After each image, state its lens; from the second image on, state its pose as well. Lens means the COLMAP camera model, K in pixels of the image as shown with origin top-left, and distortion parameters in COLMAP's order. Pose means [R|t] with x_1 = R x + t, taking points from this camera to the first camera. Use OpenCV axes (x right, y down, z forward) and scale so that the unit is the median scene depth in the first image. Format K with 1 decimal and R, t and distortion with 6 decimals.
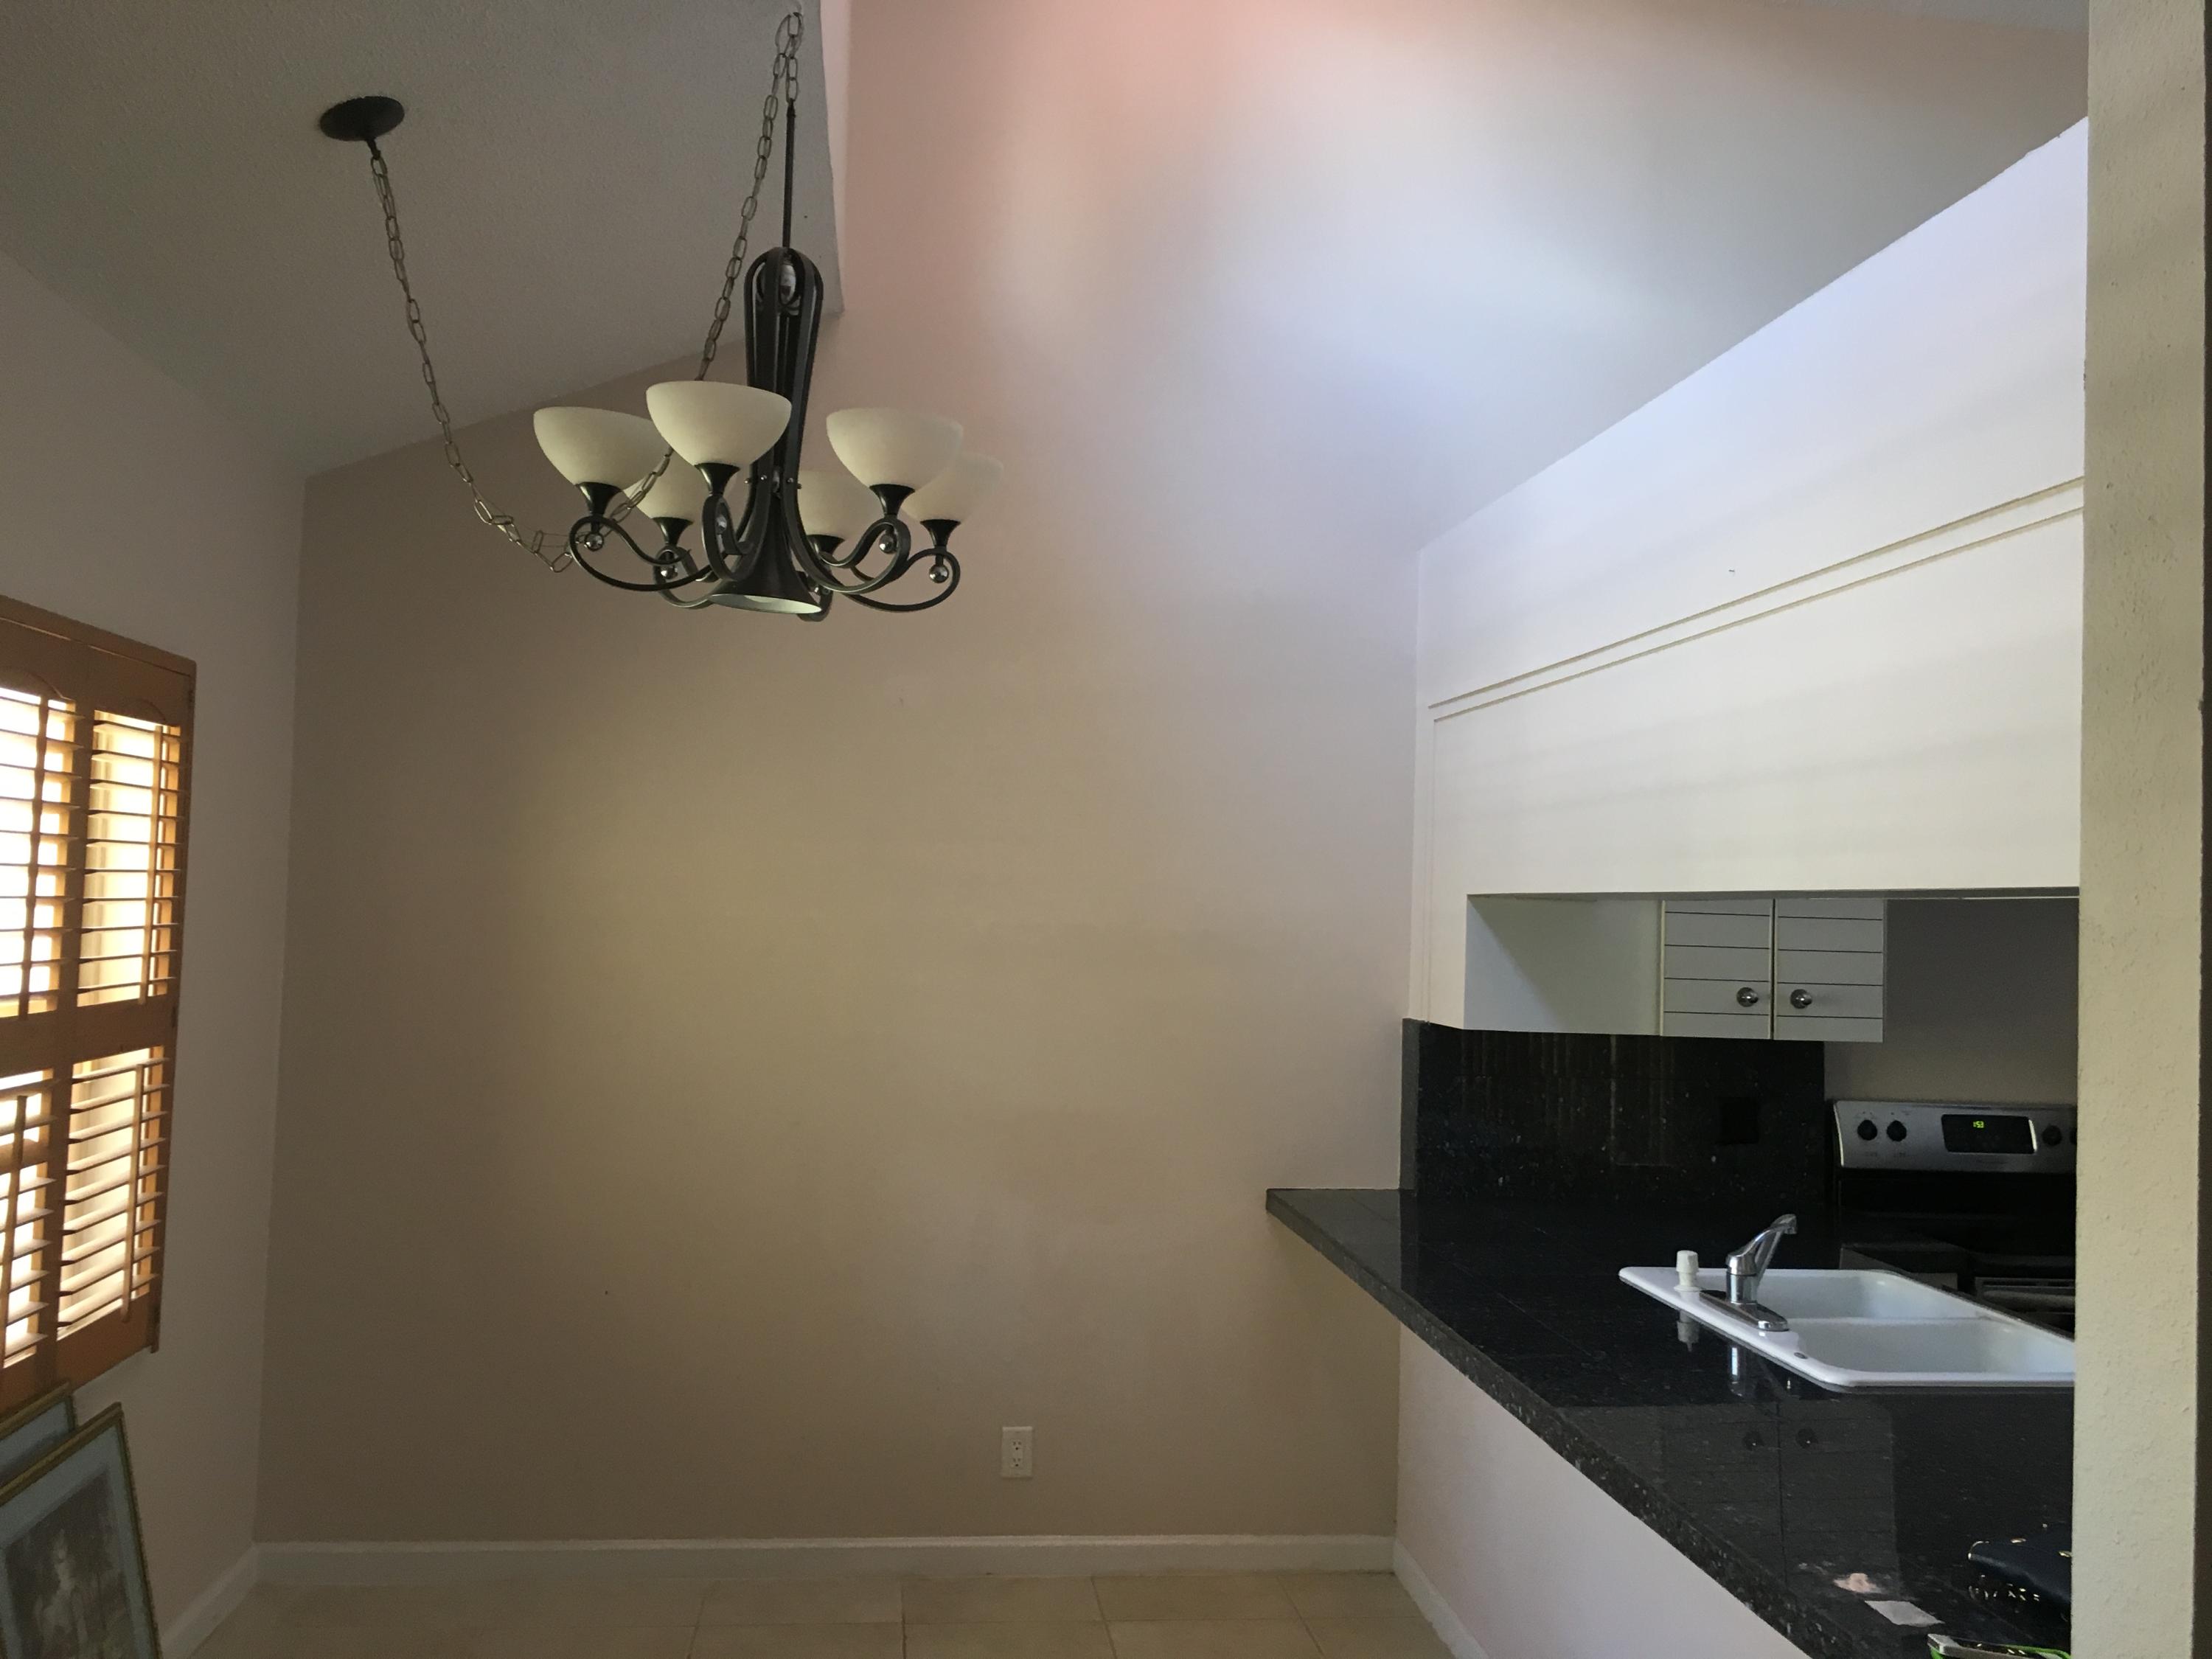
lens RADIAL K [[1884.1, 0, 1098.0], [0, 1884.1, 817.5], [0, 0, 1]] dist [0.094319, -0.110702]
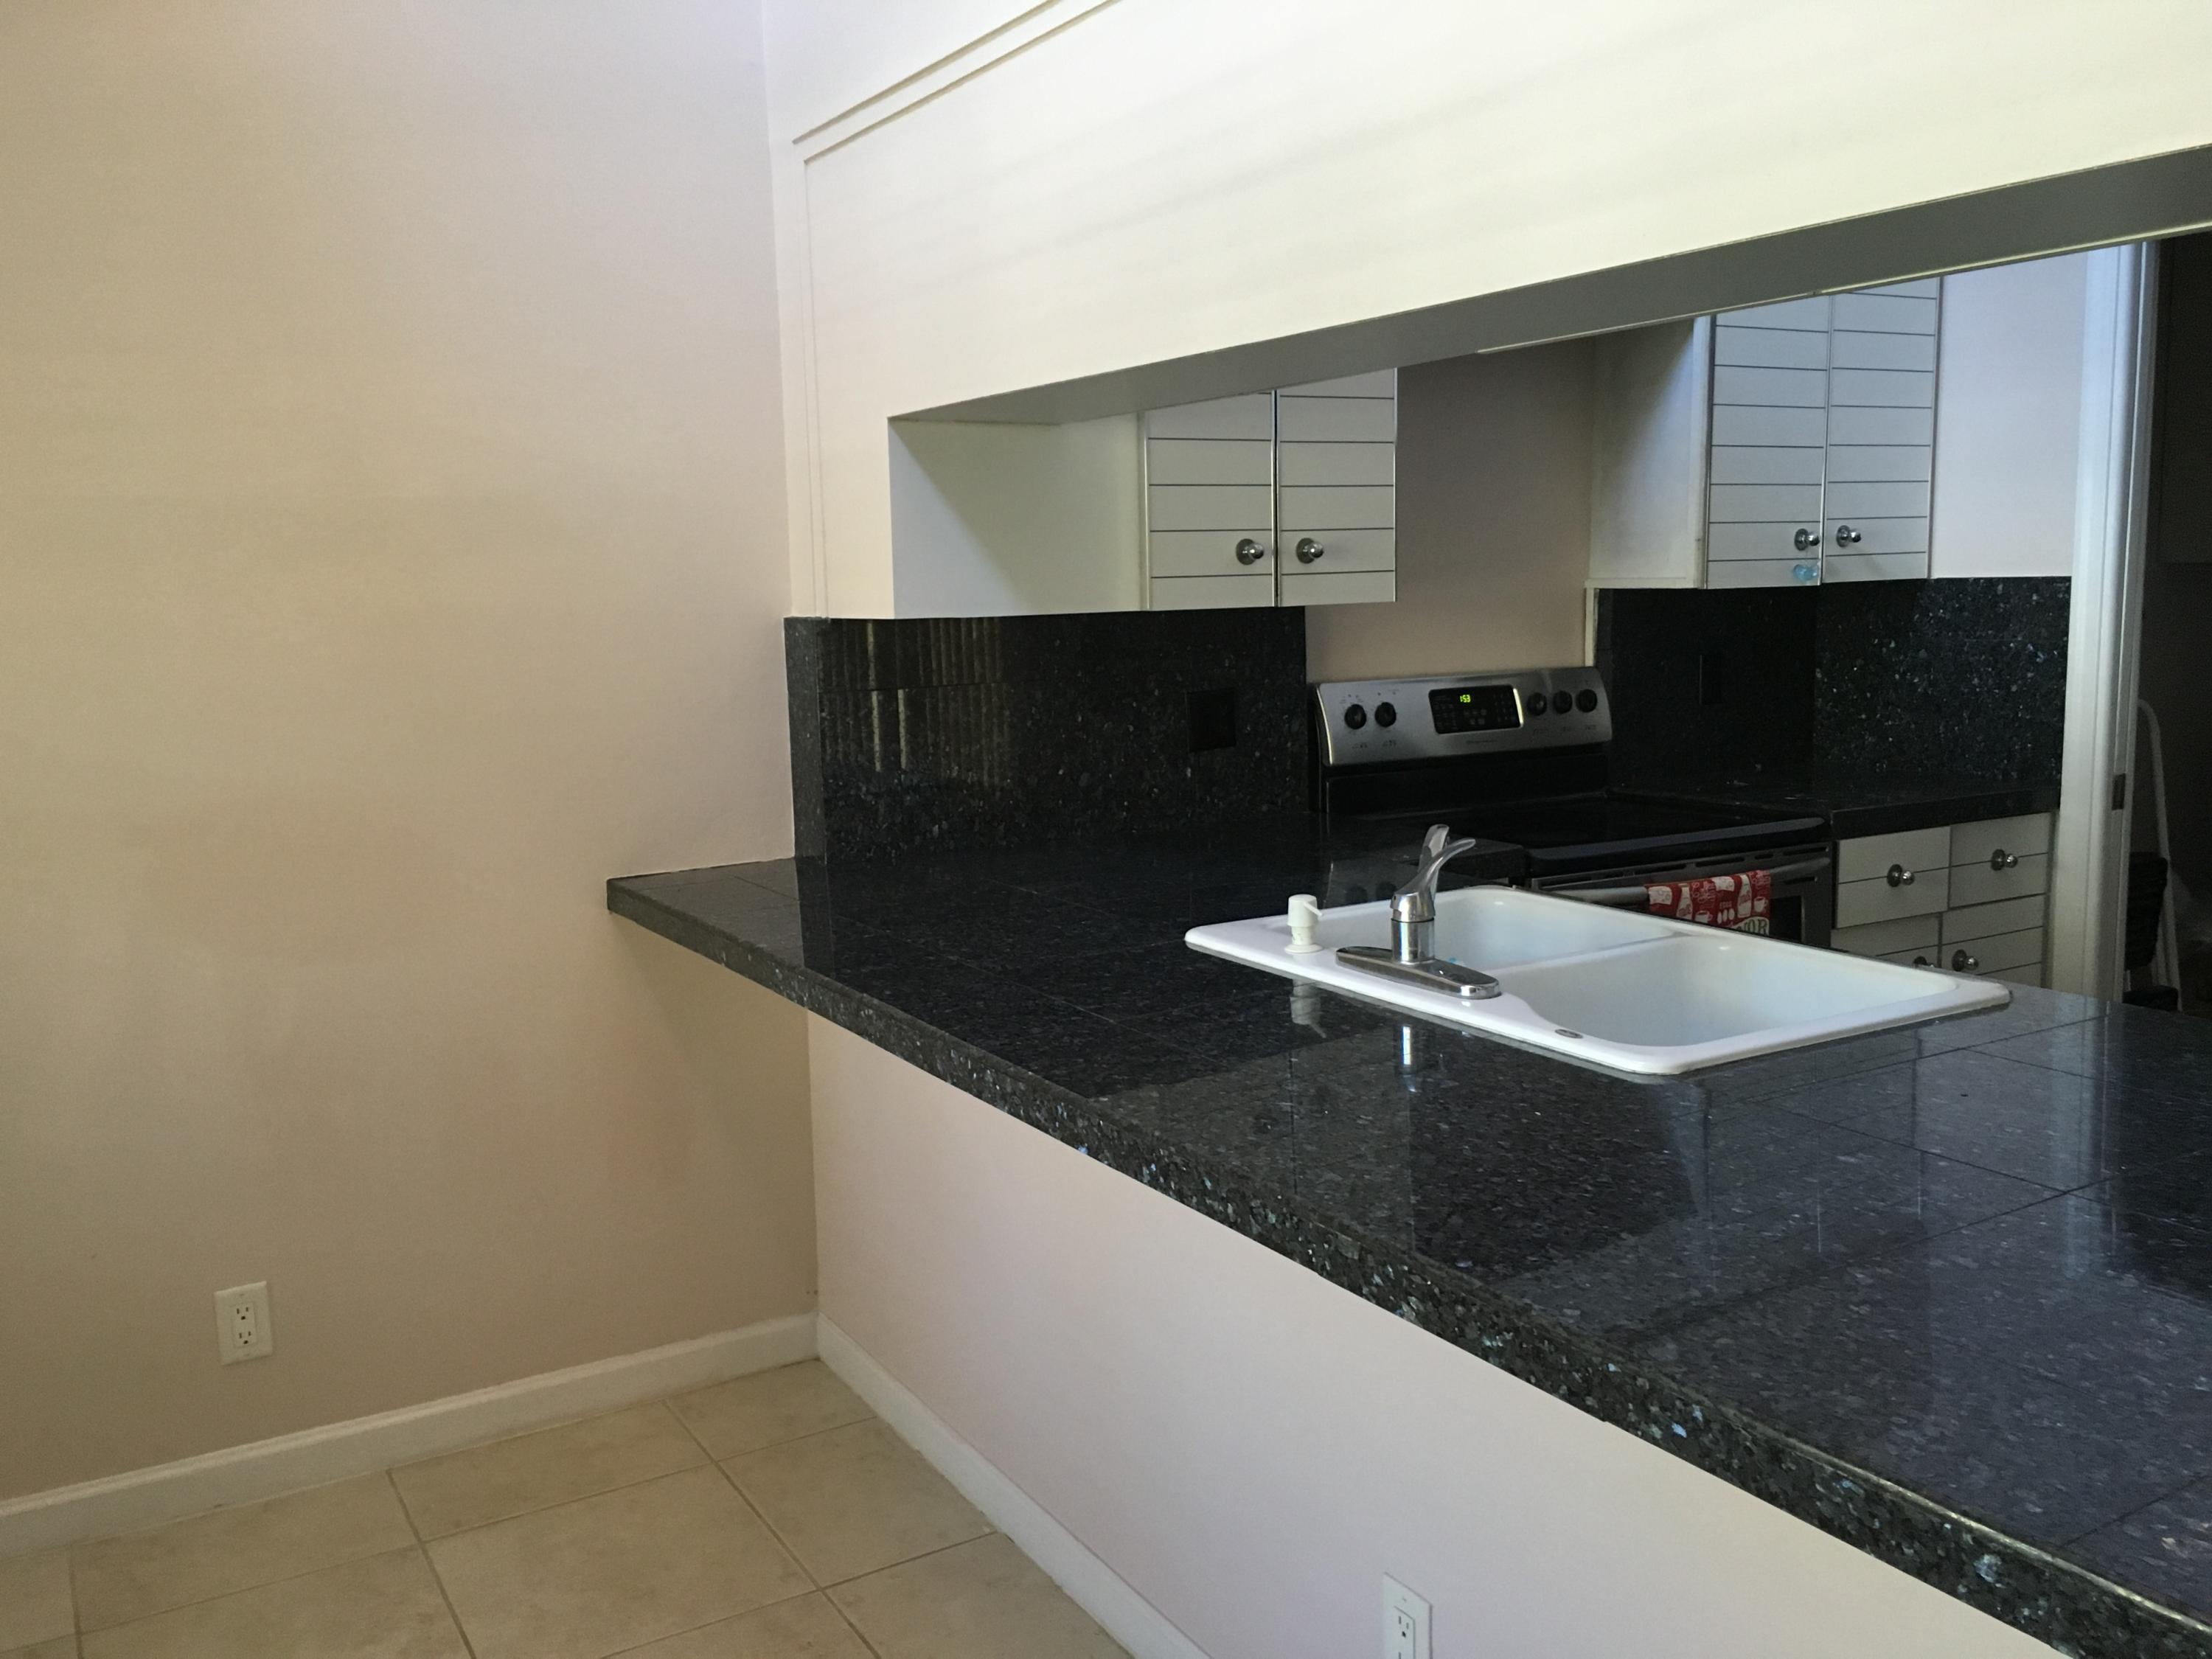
lens RADIAL K [[1884.1, 0, 1098.0], [0, 1884.1, 817.5], [0, 0, 1]] dist [0.094319, -0.110702]
pose [[0.913643, -0.104966, 0.392732, -0.015781], [0.033594, 0.982281, 0.184381, 0.057494], [-0.405127, -0.155265, 0.900980, 0.334636]]
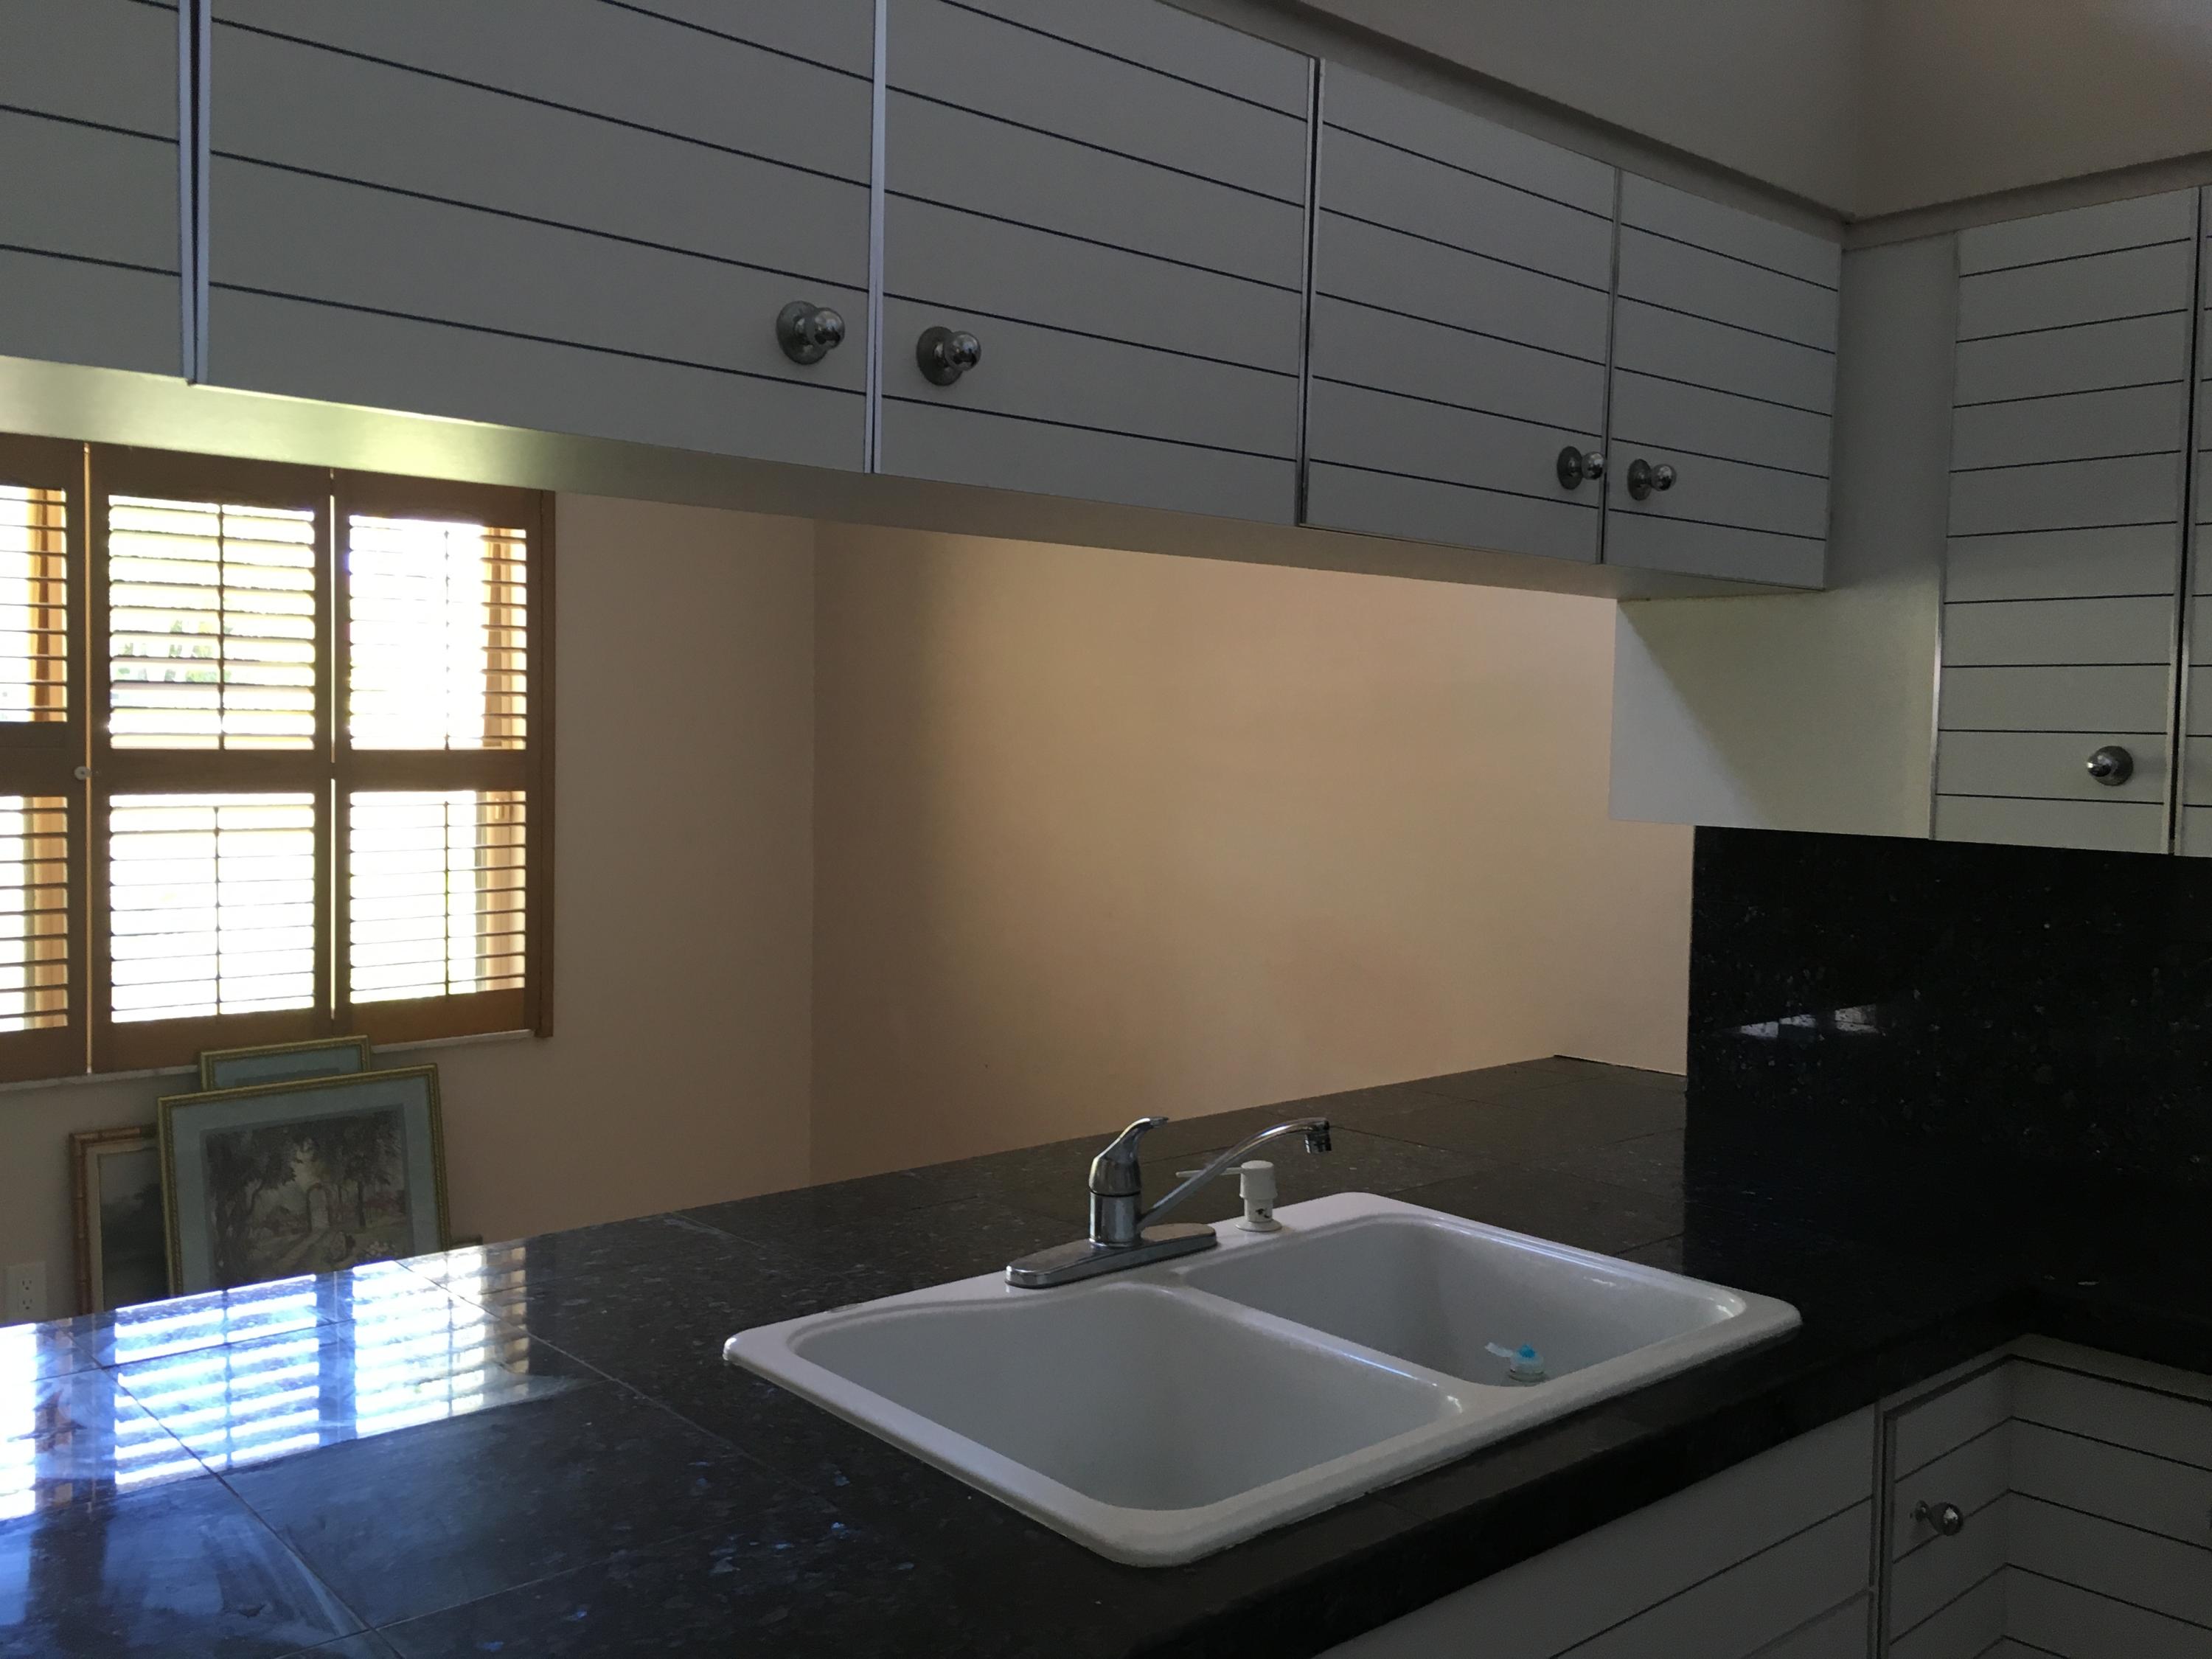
lens RADIAL K [[1884.1, 0, 1098.0], [0, 1884.1, 817.5], [0, 0, 1]] dist [0.094319, -0.110702]
pose [[0.566477, 0.016852, -0.823906, 0.592415], [0.031155, 0.998638, 0.041847, 0.078155], [0.823489, -0.049374, 0.565180, 0.502242]]
